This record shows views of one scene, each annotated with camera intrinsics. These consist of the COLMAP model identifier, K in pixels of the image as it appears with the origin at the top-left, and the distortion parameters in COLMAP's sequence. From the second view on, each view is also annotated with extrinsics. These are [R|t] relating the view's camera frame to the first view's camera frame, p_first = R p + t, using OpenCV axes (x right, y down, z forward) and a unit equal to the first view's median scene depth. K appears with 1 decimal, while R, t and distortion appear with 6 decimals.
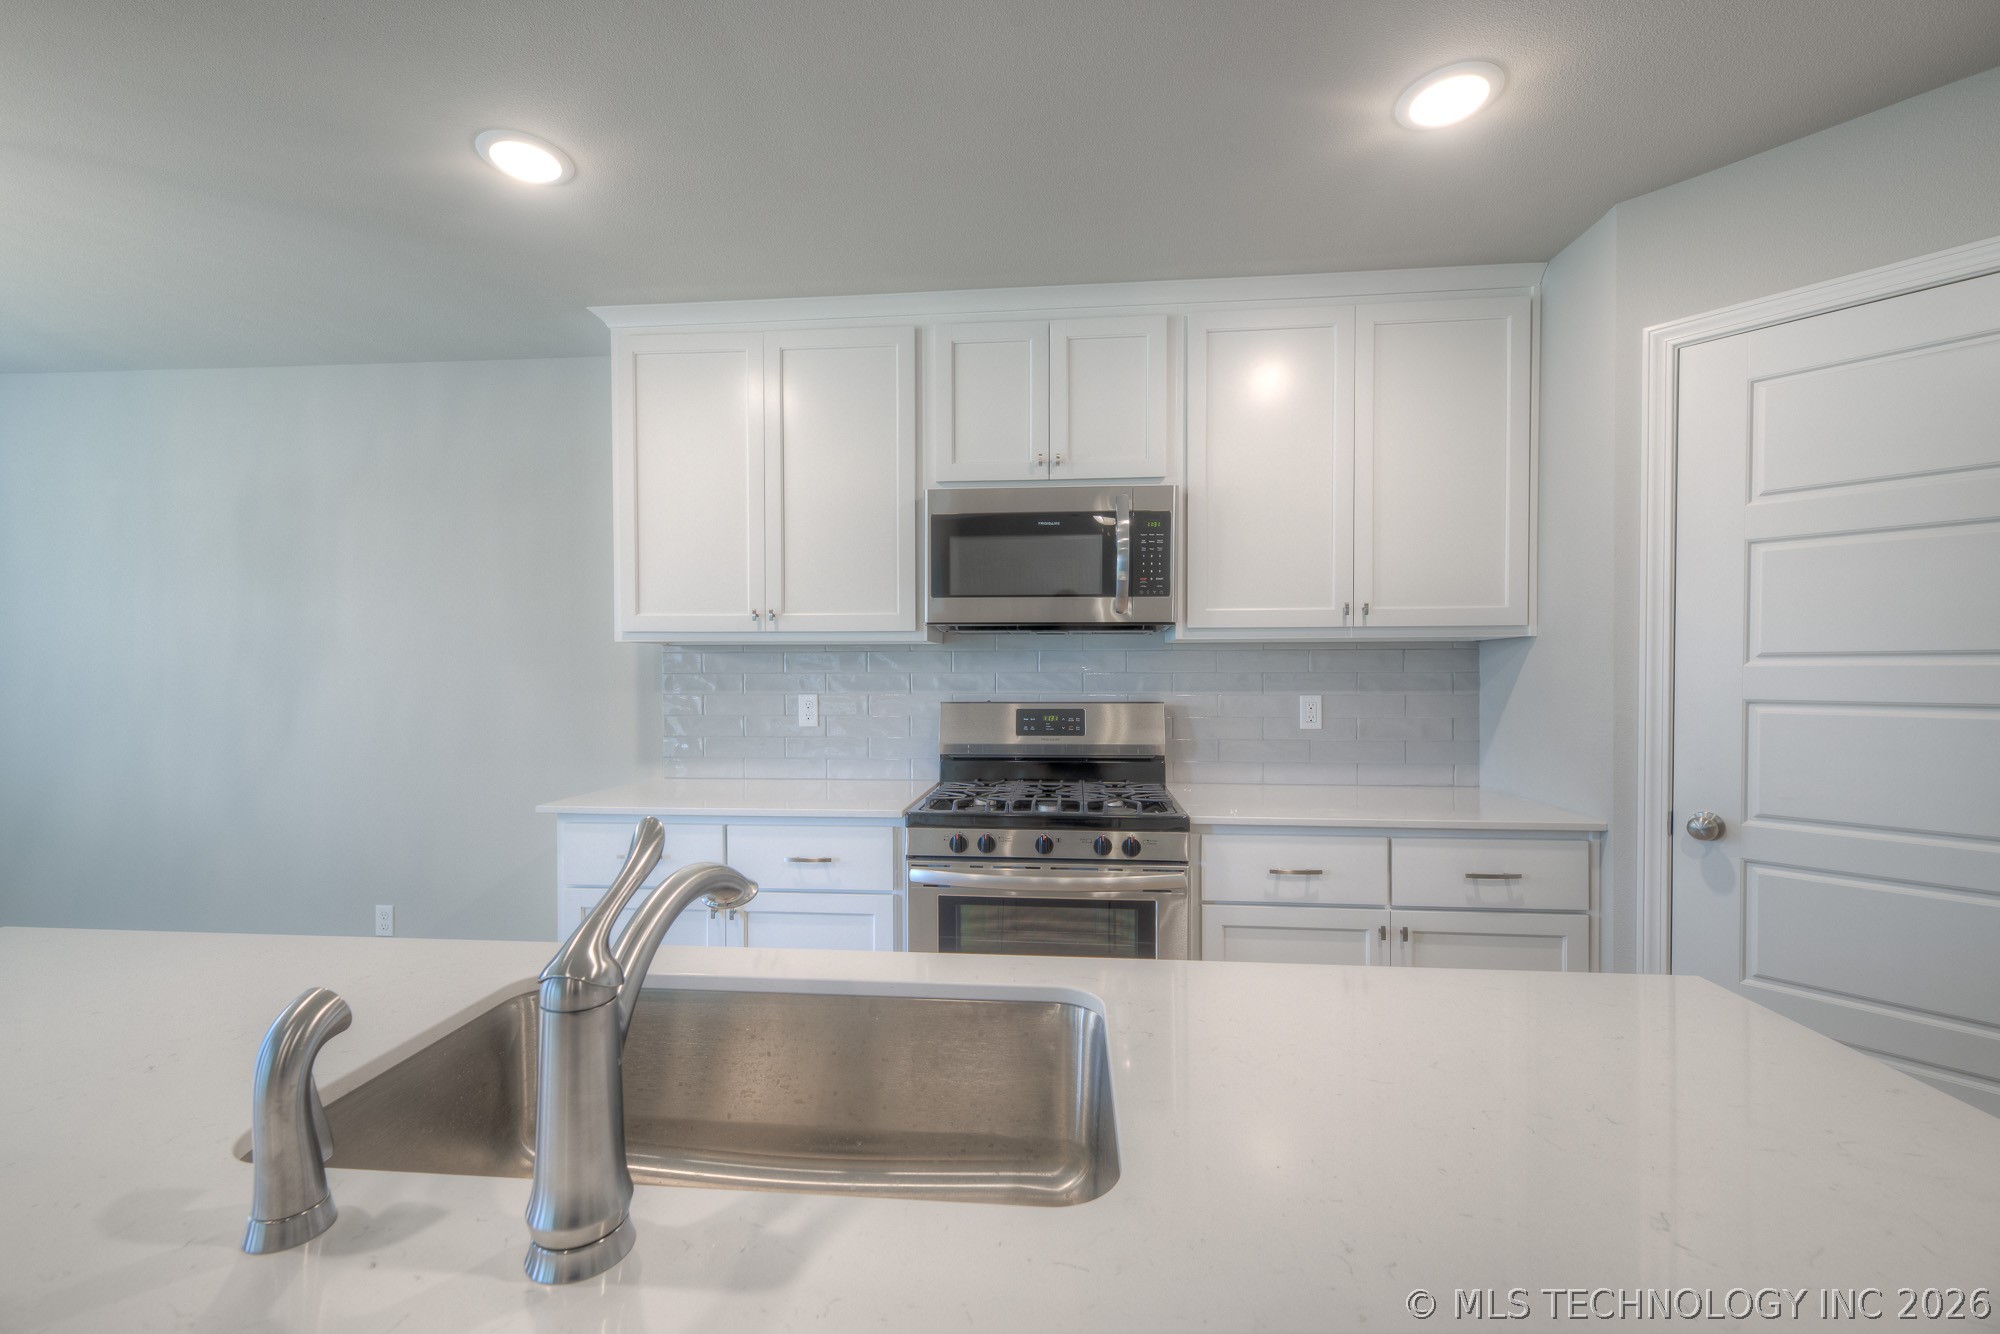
lens RADIAL K [[817.4, 0, 993.2], [0, 817.4, 680.7], [0, 0, 1]] dist [0.003718, 0.000178]
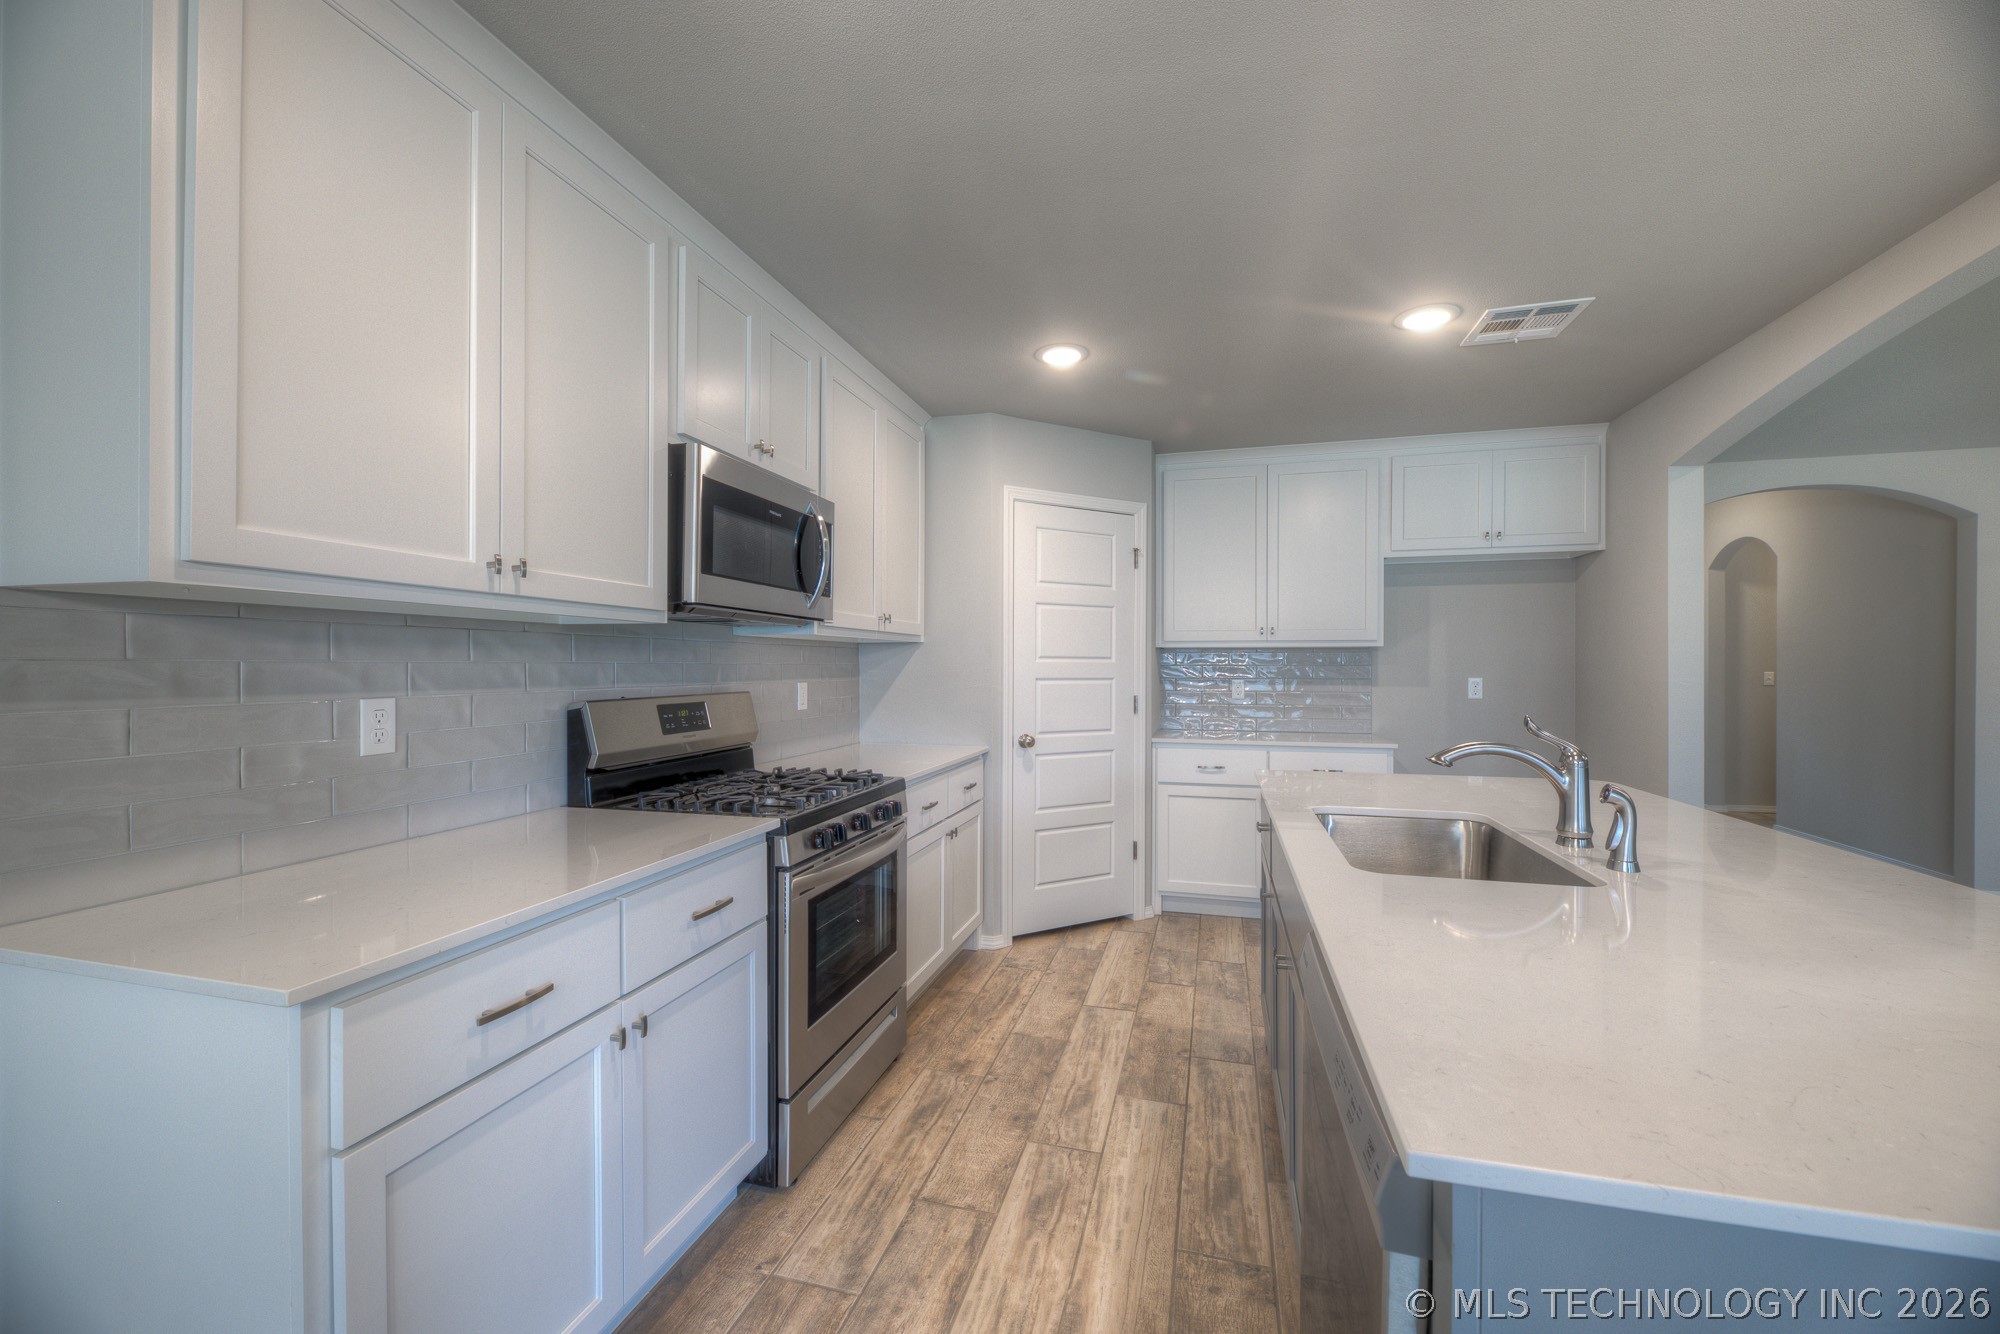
lens RADIAL K [[797.5, 0, 1002.3], [0, 797.5, 664.9], [0, 0, 1]] dist [0.007975, -0.003145]
pose [[0.169912, 0.004521, 0.985449, -0.815817], [0.009232, 0.999938, -0.006179, 0.000989], [-0.985416, 0.010147, 0.169859, 0.544080]]
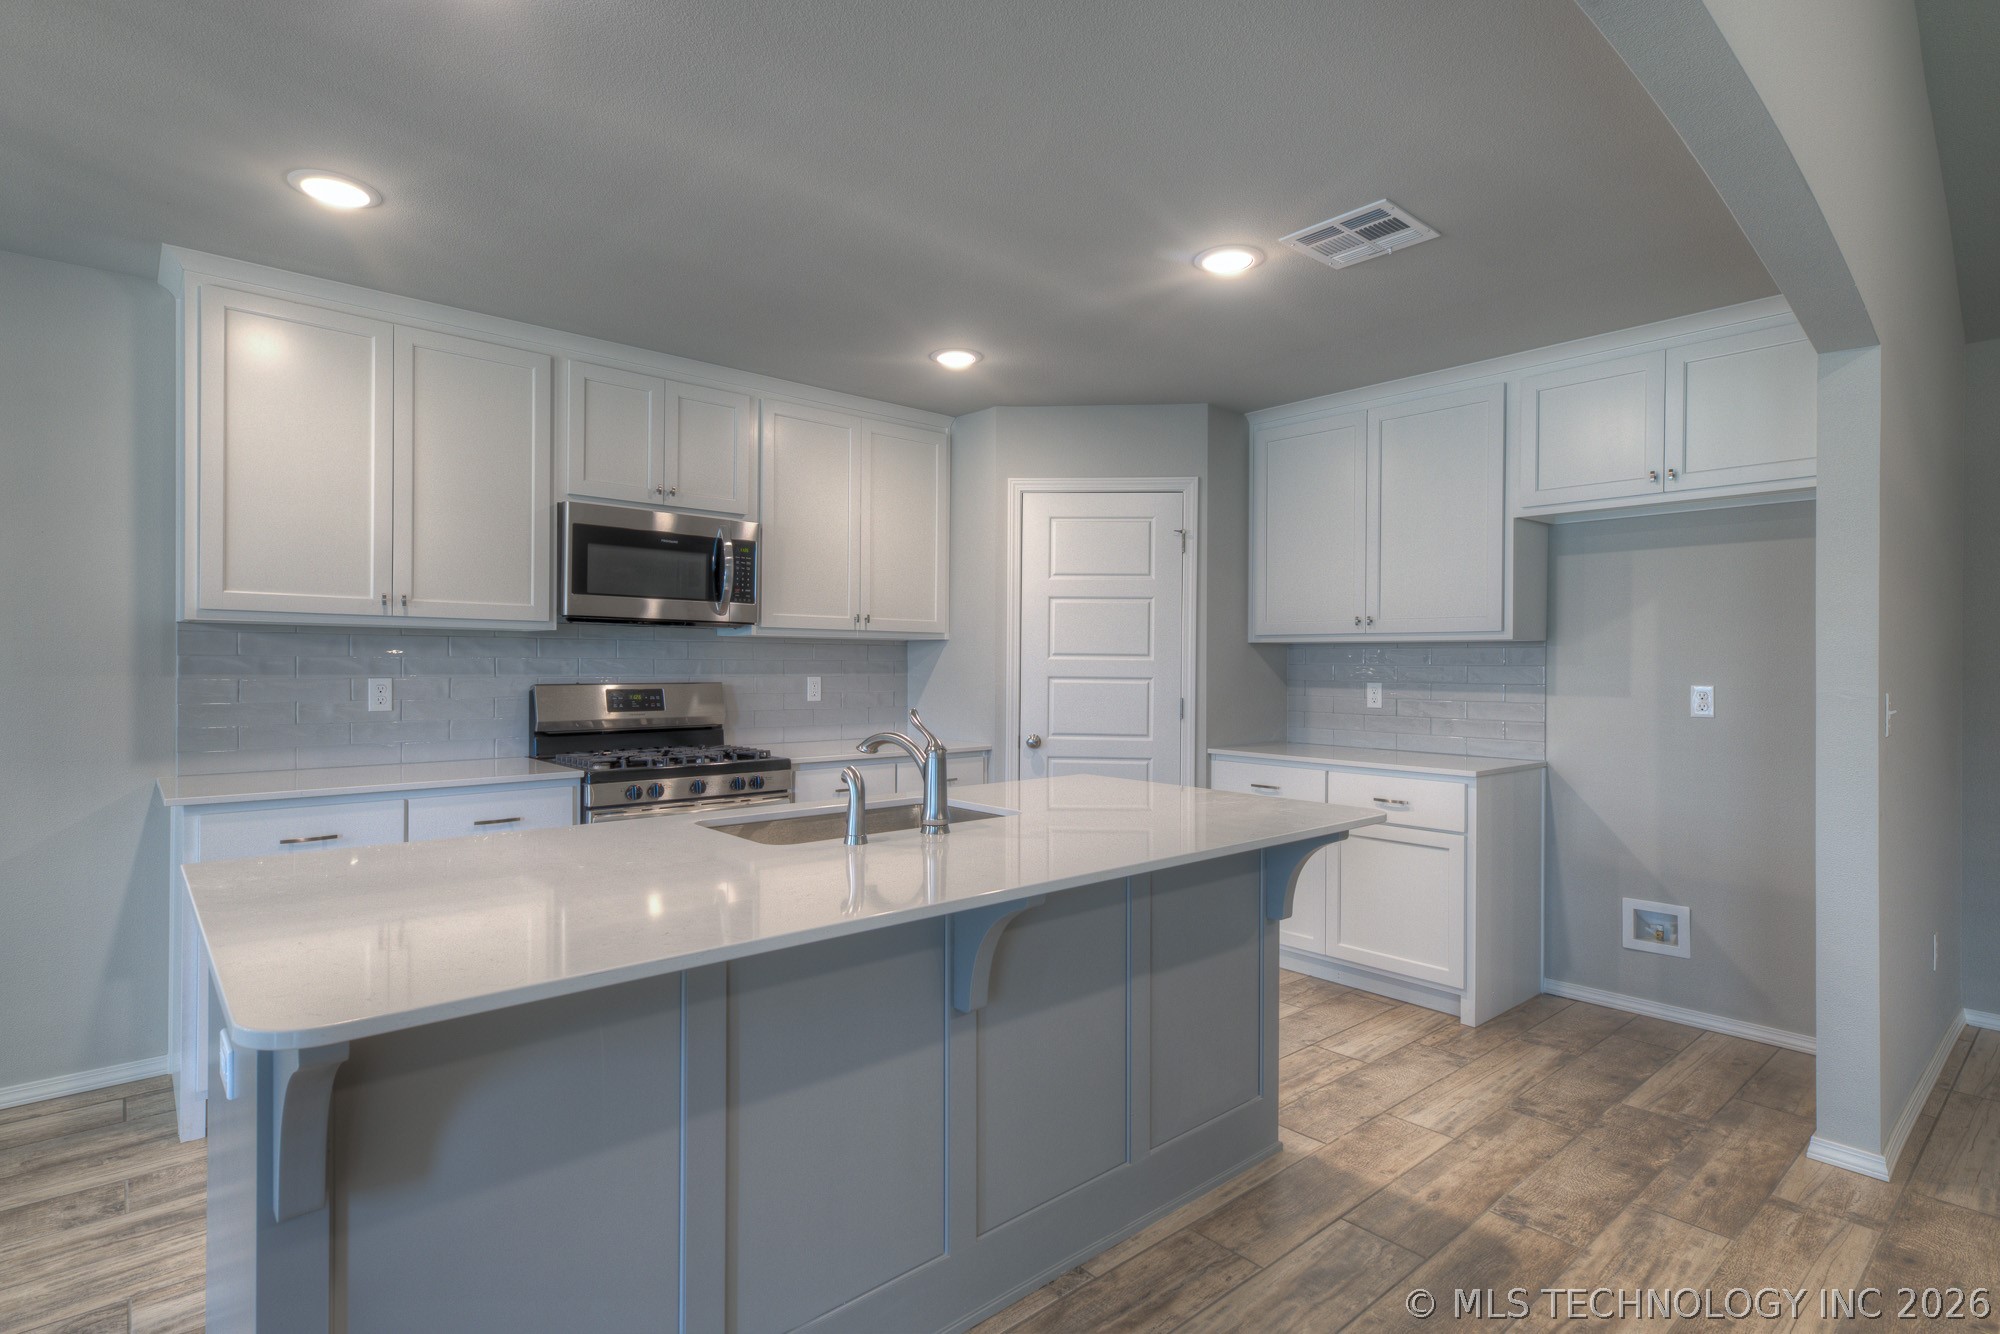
lens RADIAL K [[975.0, 0, 996.0], [0, 975.0, 669.2], [0, 0, 1]] dist [0.009864, -0.000236]
pose [[0.681752, 0.002495, 0.731579, -0.670529], [-0.001422, 0.999997, -0.002085, 0.008712], [-0.731582, 0.000381, 0.681754, -0.389089]]
